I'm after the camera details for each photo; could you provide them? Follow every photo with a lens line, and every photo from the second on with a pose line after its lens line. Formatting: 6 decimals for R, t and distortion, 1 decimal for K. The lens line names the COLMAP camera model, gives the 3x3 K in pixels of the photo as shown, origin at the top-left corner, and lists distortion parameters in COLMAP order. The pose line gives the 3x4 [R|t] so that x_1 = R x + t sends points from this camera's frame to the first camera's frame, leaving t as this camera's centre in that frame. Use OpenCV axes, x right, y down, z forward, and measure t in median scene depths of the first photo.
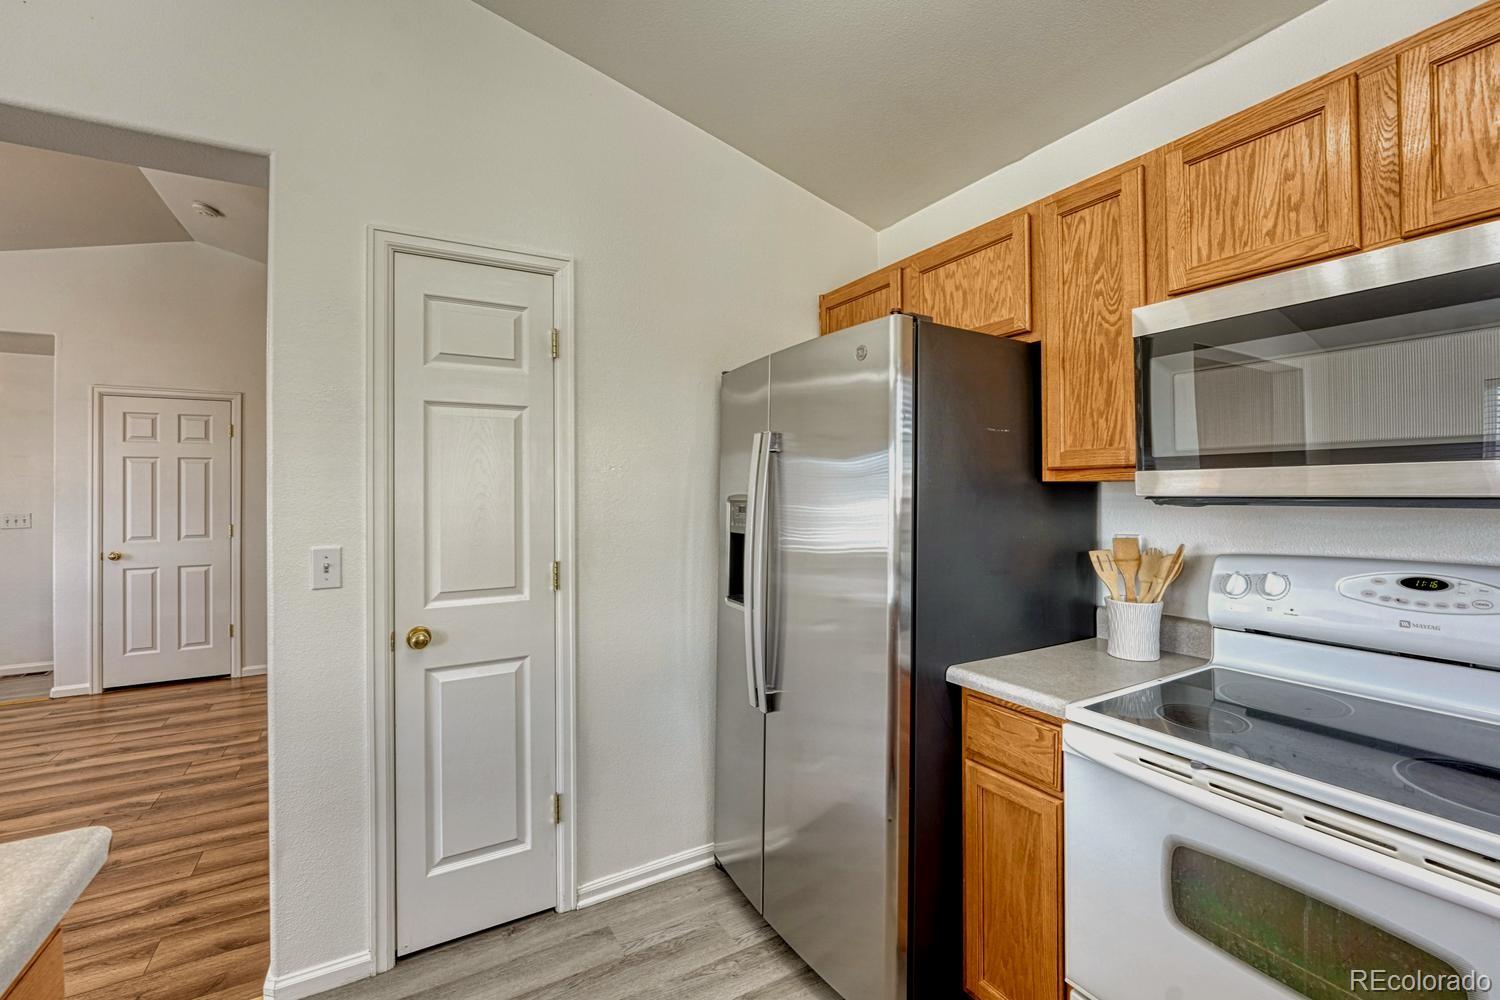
lens RADIAL K [[623.8, 0, 738.2], [0, 623.8, 489.3], [0, 0, 1]] dist [-0.011596, 0.001406]
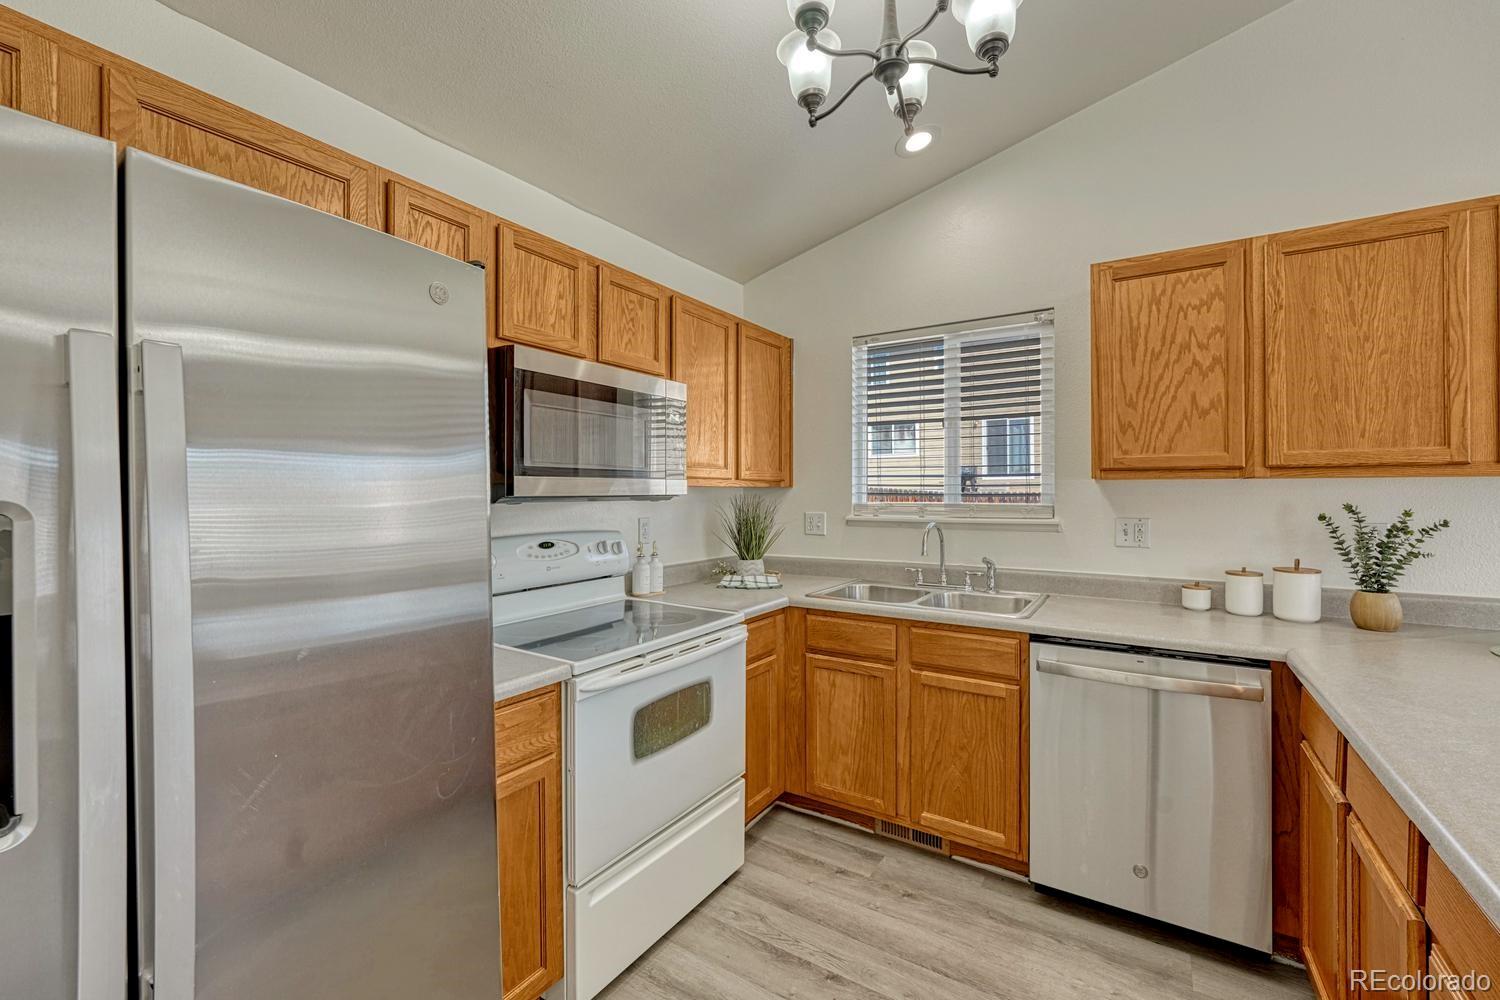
lens RADIAL K [[623.8, 0, 732.2], [0, 623.8, 495.1], [0, 0, 1]] dist [-0.011596, 0.001406]
pose [[-0.438344, 0.002847, 0.898803, -0.458256], [0.000369, 0.999995, -0.002988, 0.008494], [-0.898807, -0.000978, -0.438343, 0.796024]]
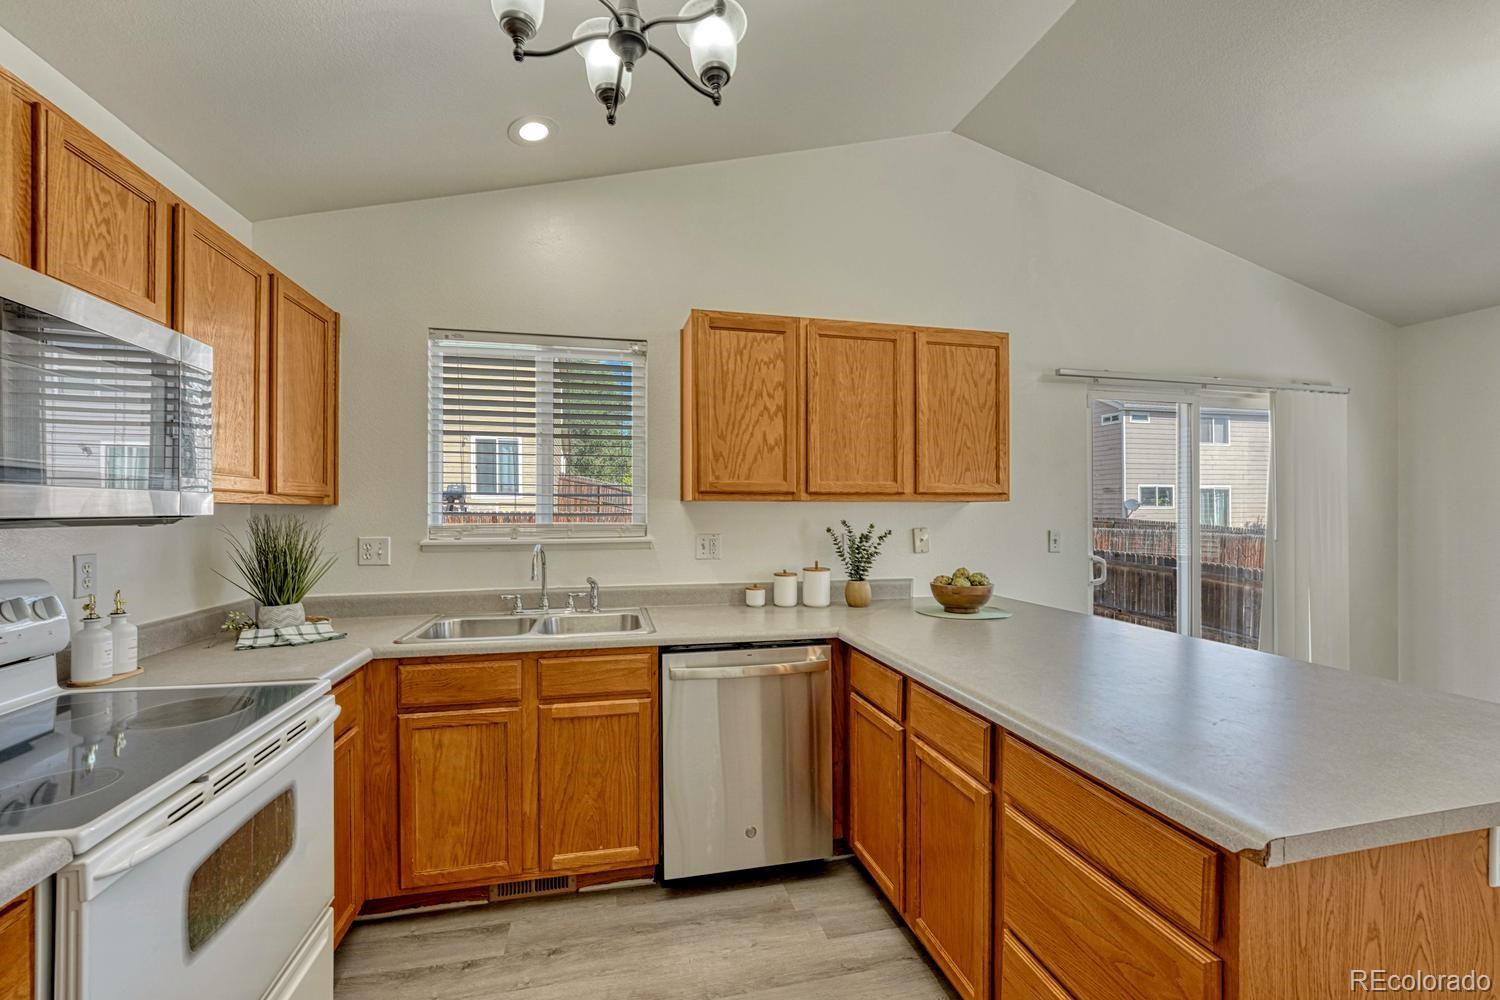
lens RADIAL K [[623.8, 0, 740.1], [0, 623.8, 515.2], [0, 0, 1]] dist [-0.011596, 0.001406]
pose [[-0.954215, 0.004577, 0.299088, -0.212791], [0.004996, 0.999987, 0.000634, 0.006488], [-0.299081, 0.002099, -0.954225, 0.894054]]
